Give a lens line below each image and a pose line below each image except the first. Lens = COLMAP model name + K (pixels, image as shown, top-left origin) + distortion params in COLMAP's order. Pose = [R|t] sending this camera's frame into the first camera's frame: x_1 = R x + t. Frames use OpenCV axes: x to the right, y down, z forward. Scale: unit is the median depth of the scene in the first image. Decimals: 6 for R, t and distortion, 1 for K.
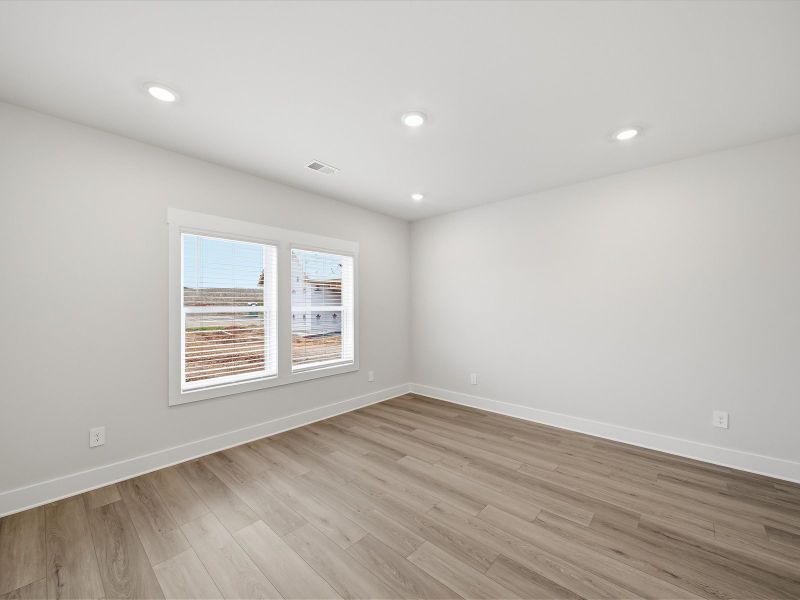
lens RADIAL K [[324.2, 0, 398.5], [0, 324.2, 307.8], [0, 0, 1]] dist [-0.001325, -0.000390]
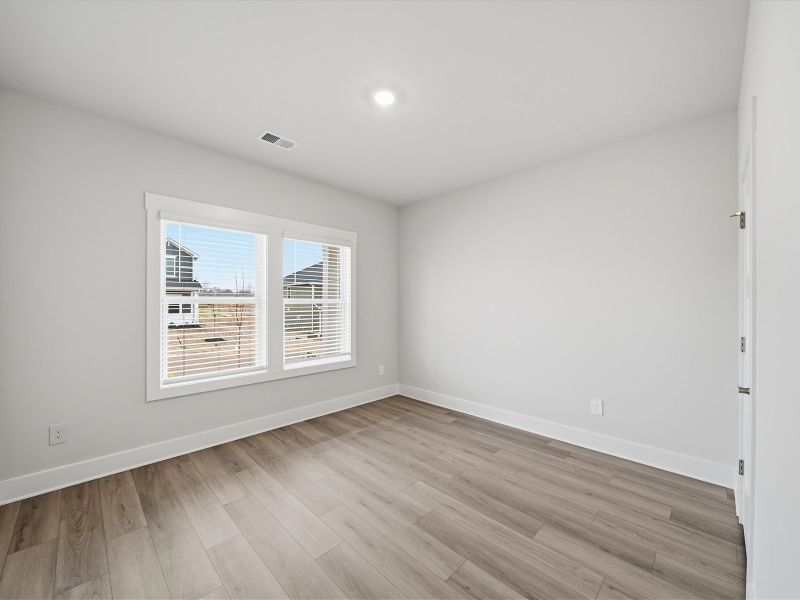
lens RADIAL K [[324.0, 0, 404.3], [0, 324.0, 303.6], [0, 0, 1]] dist [-0.003547, -0.000524]
pose [[0.999196, 0.012672, -0.038044, 0.081435], [-0.012373, 0.999891, 0.008097, -0.001737], [0.038142, -0.007619, 0.999243, 0.082484]]
